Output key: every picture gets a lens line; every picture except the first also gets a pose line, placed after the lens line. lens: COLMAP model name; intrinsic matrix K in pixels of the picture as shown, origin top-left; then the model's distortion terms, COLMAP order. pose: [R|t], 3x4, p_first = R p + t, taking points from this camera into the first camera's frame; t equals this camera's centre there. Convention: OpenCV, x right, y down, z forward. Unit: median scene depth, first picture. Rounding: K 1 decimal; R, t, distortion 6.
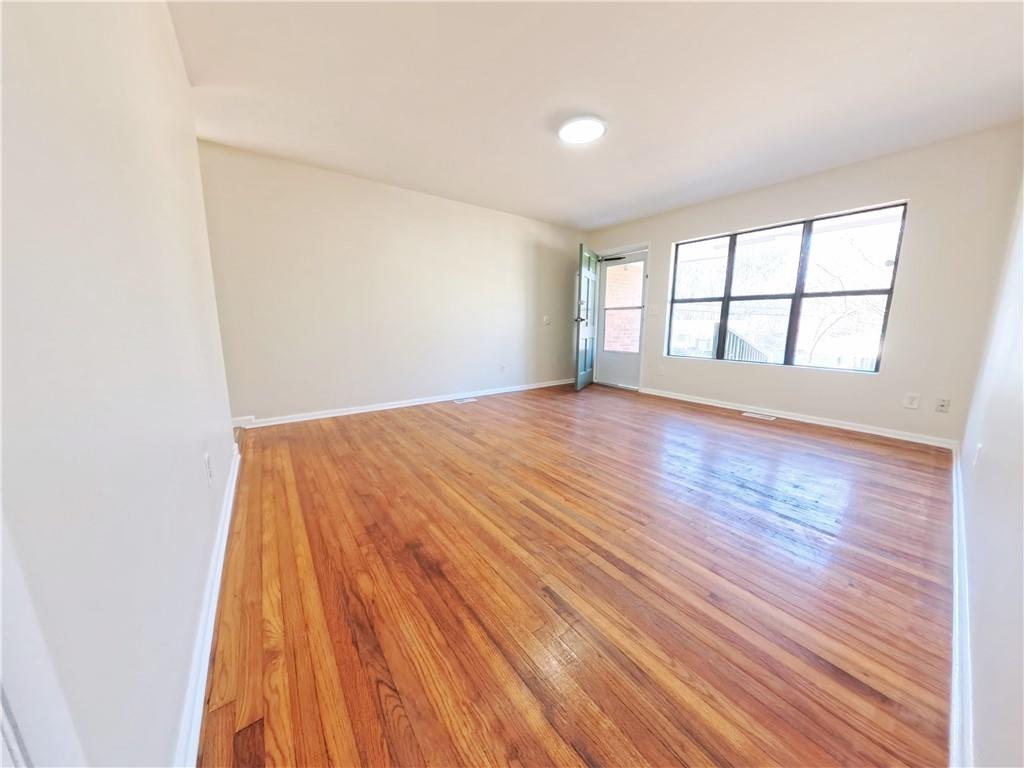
lens RADIAL K [[333.7, 0, 512.0], [0, 333.7, 384.0], [0, 0, 1]] dist [-0.028312, 0.002208]
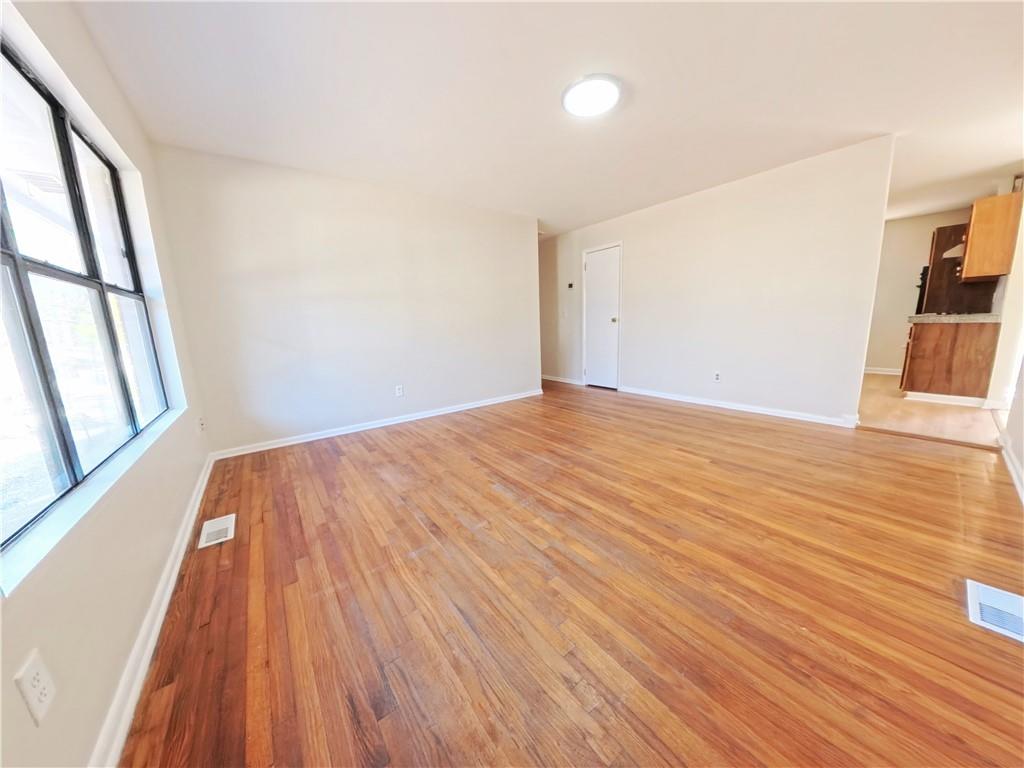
lens RADIAL K [[333.7, 0, 512.0], [0, 333.7, 384.0], [0, 0, 1]] dist [-0.028312, 0.002208]
pose [[-0.999359, 0.034449, -0.009785, 0.384263], [0.028937, 0.937770, 0.346049, -0.330508], [0.021097, 0.345544, -0.938165, 1.752056]]
